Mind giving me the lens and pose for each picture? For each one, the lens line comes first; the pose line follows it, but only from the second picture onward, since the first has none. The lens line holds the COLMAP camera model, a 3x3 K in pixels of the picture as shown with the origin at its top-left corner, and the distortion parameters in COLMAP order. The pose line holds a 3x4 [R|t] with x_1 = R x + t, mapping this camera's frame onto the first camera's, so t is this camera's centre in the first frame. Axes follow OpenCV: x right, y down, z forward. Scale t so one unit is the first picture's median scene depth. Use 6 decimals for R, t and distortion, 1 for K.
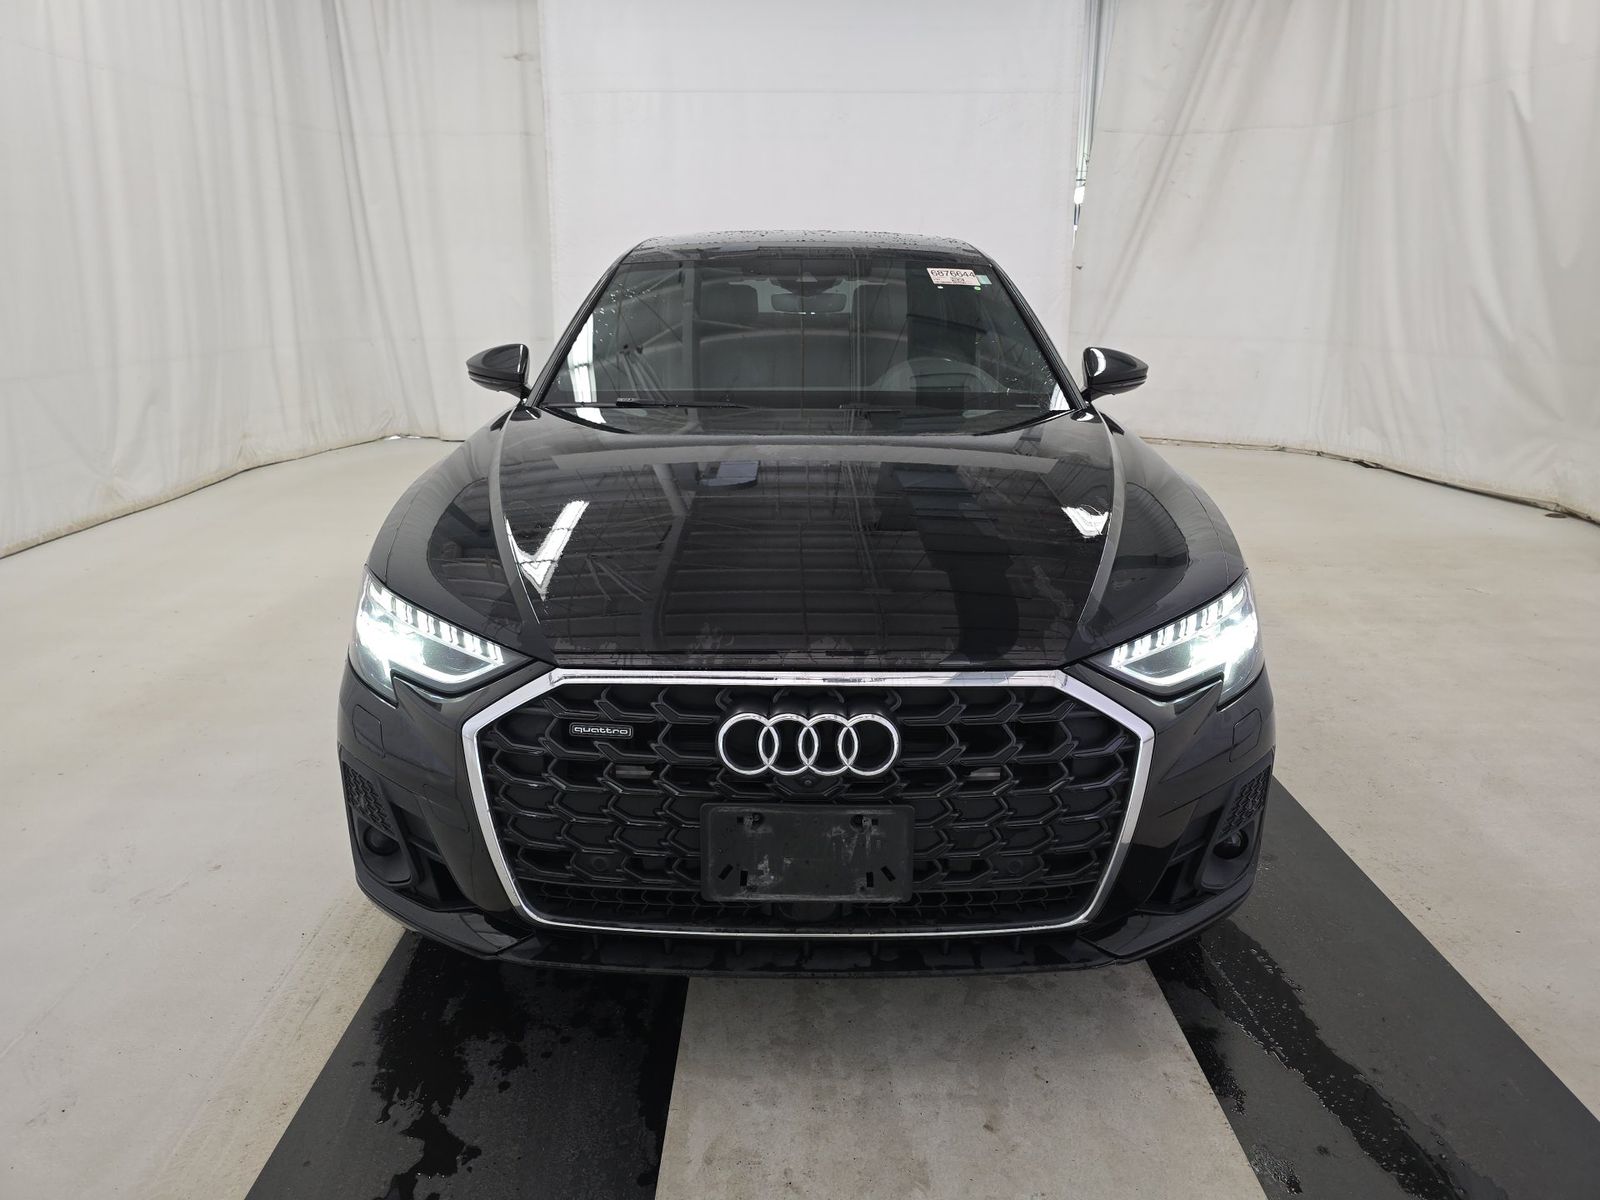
lens RADIAL K [[1076.9, 0, 798.2], [0, 1076.9, 605.9], [0, 0, 1]] dist [-0.014834, -0.005081]
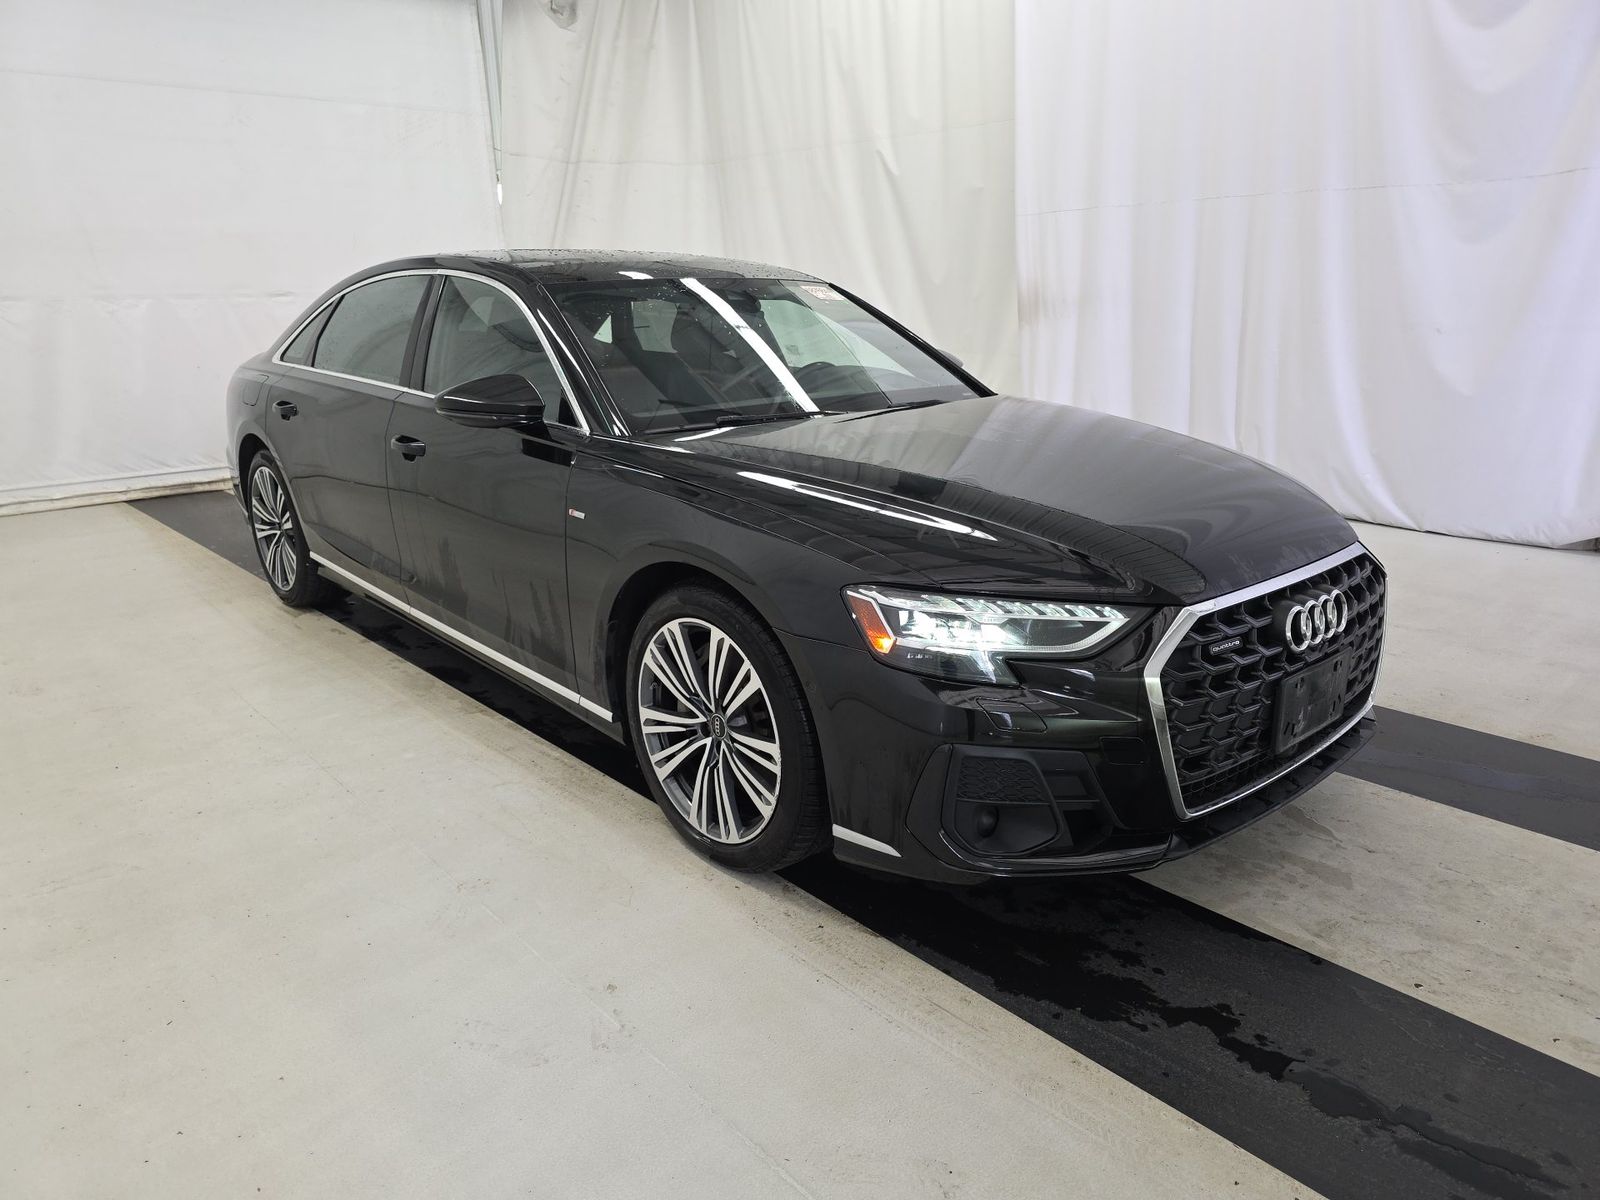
lens RADIAL K [[1076.9, 0, 789.3], [0, 1076.9, 593.4], [0, 0, 1]] dist [-0.014834, -0.005081]
pose [[0.755037, -0.181250, 0.630133, -1.242619], [0.196574, 0.979401, 0.046175, -0.097651], [-0.625522, 0.089003, 0.775113, 0.291283]]
